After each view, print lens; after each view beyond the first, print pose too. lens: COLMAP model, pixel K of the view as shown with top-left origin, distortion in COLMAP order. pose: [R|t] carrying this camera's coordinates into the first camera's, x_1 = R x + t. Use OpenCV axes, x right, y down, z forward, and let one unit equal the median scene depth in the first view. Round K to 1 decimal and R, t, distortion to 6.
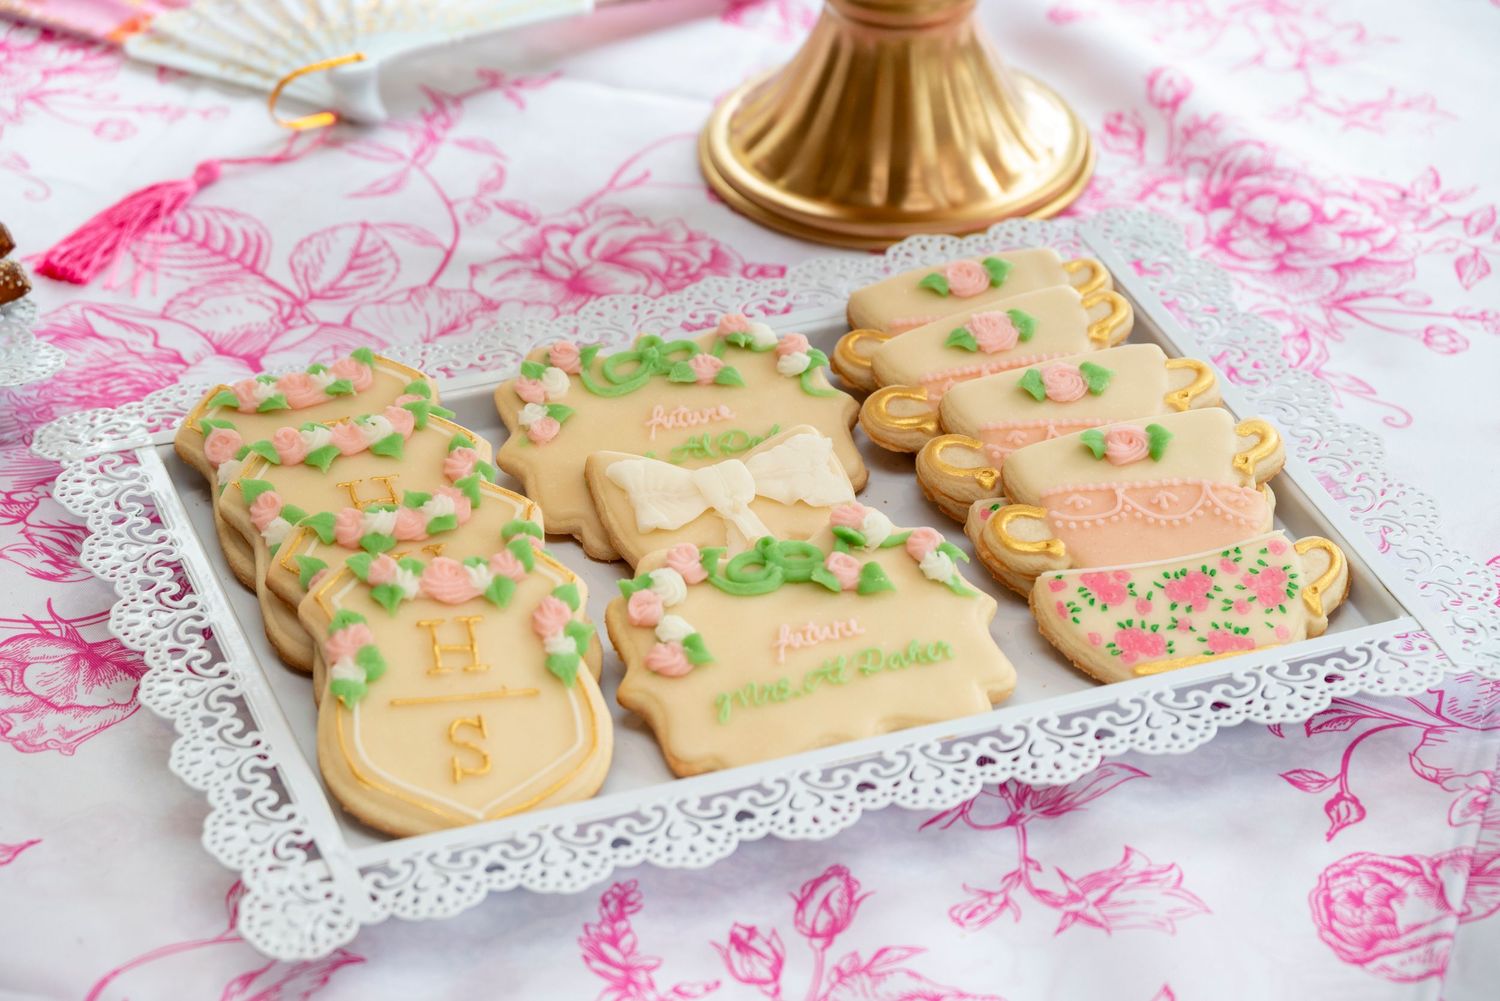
lens RADIAL K [[4286.7, 0, 751.1], [0, 4286.7, 502.2], [0, 0, 1]] dist [0.009716, 0.000000]
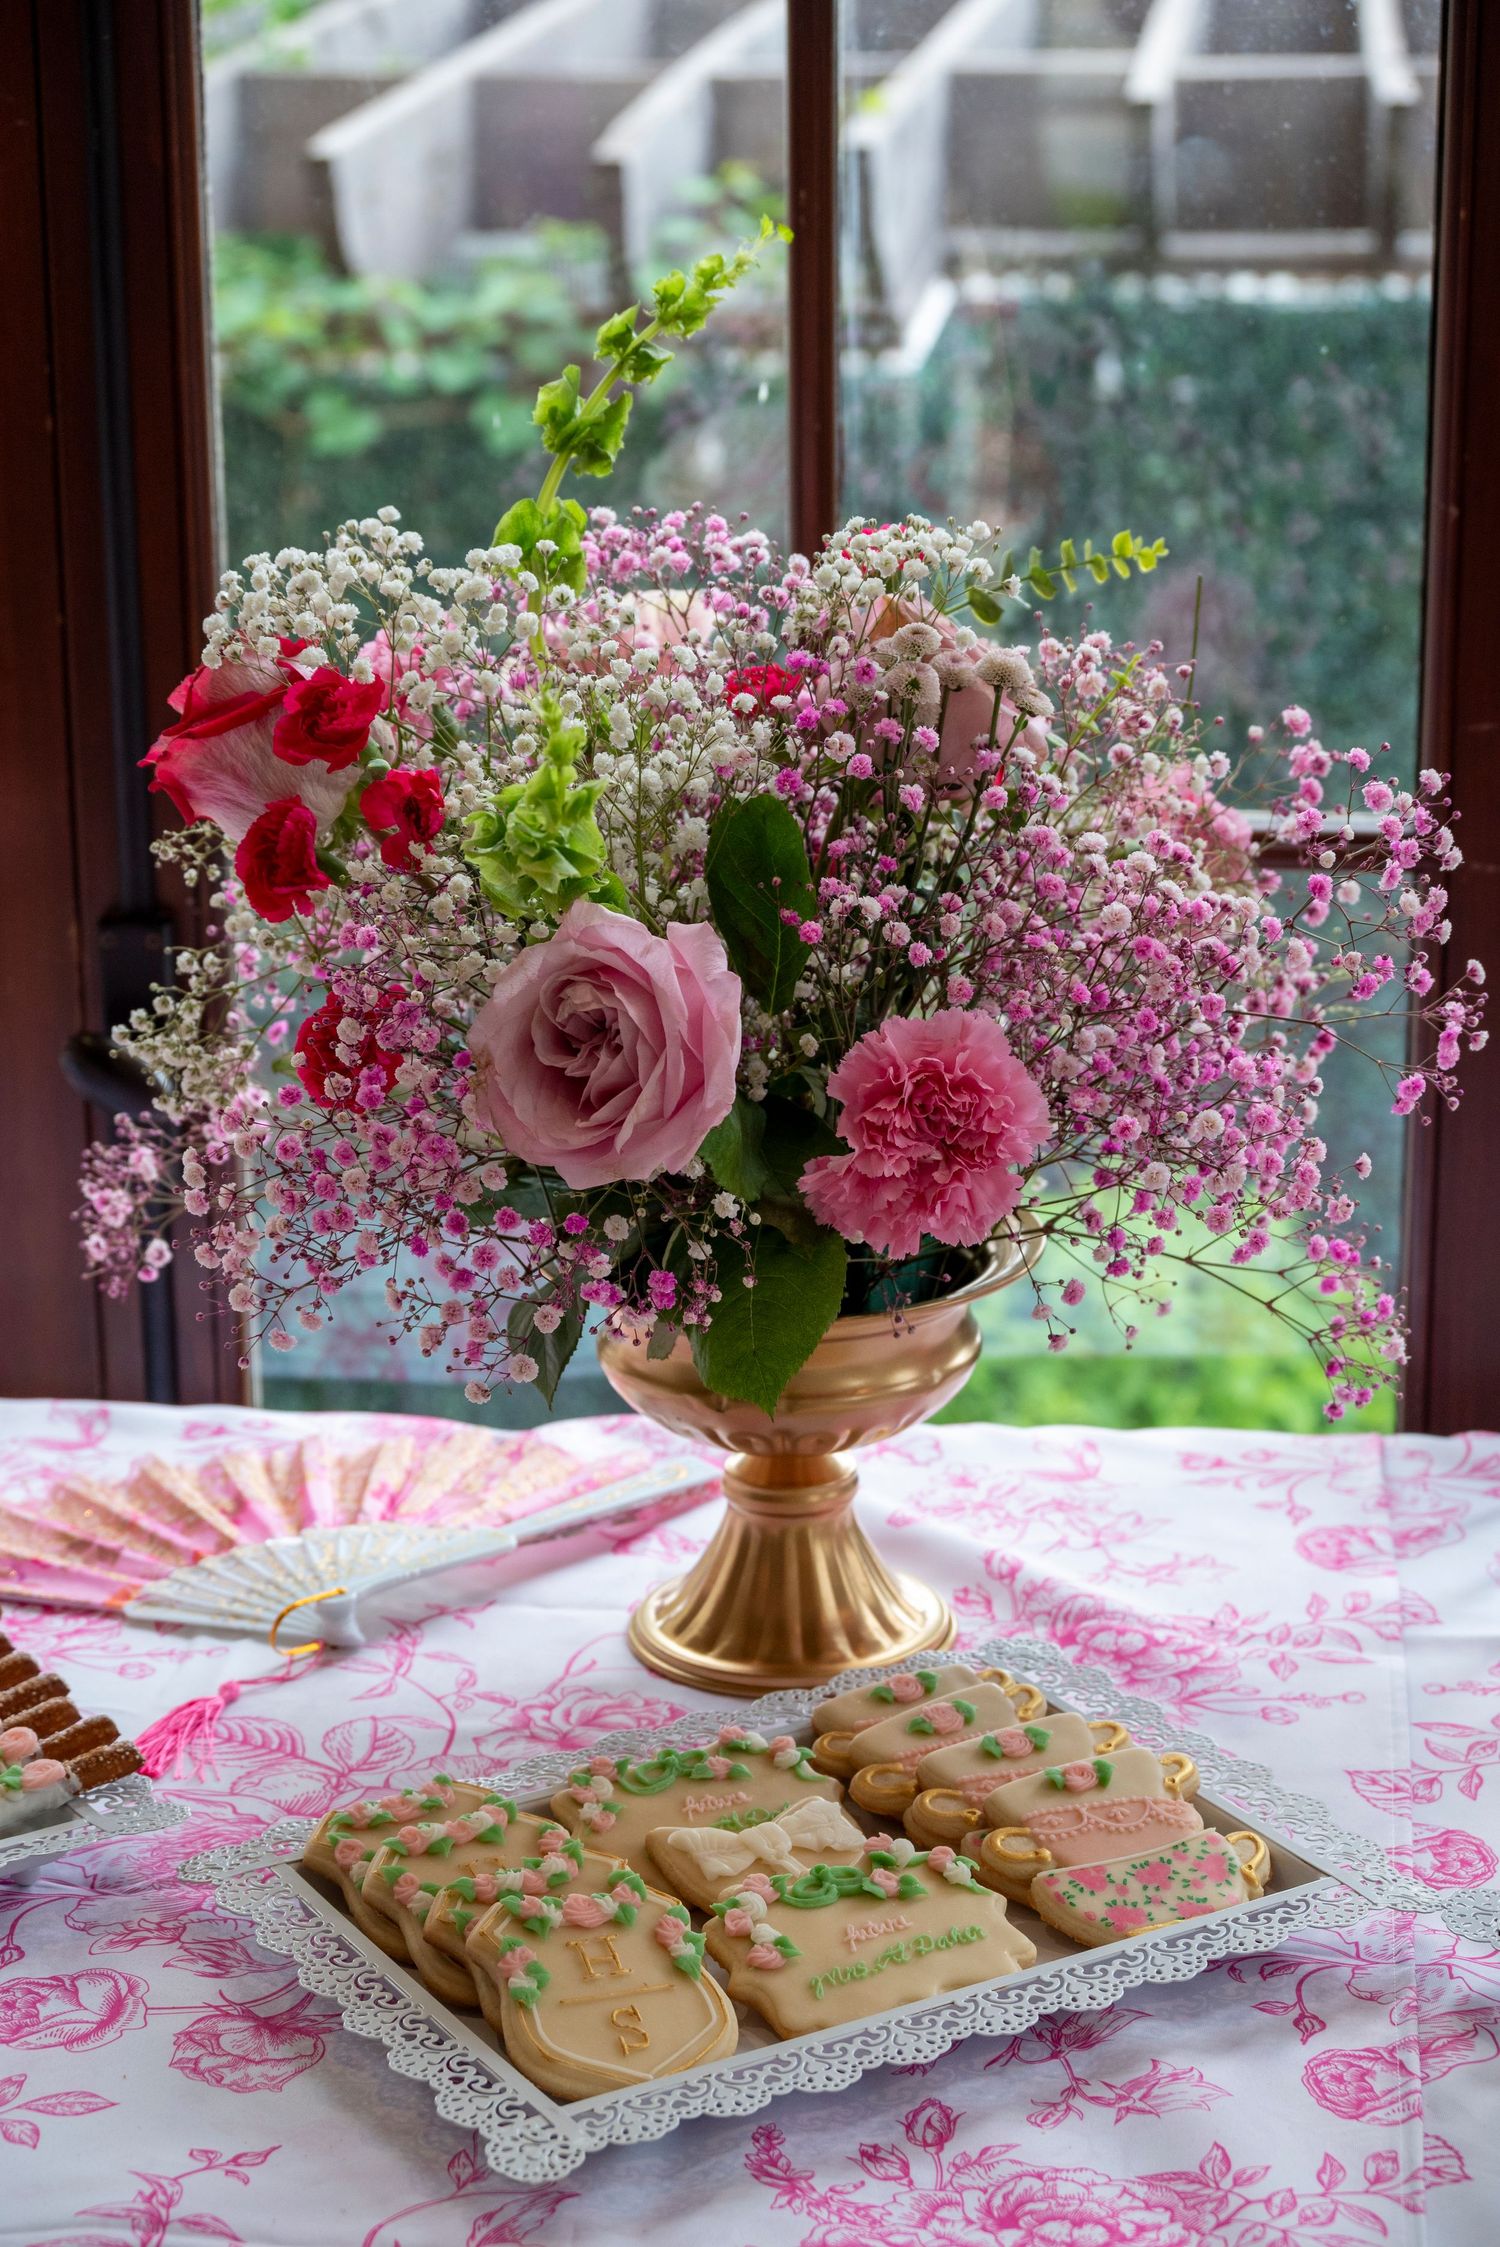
lens RADIAL K [[4499.2, 0, 747.5], [0, 4499.2, 1121.5], [0, 0, 1]] dist [0.034881, 0.000000]
pose [[0.986173, -0.065480, 0.152237, -0.199225], [0.105653, 0.956154, -0.273144, 0.154806], [-0.127676, 0.285452, 0.949851, -0.301046]]
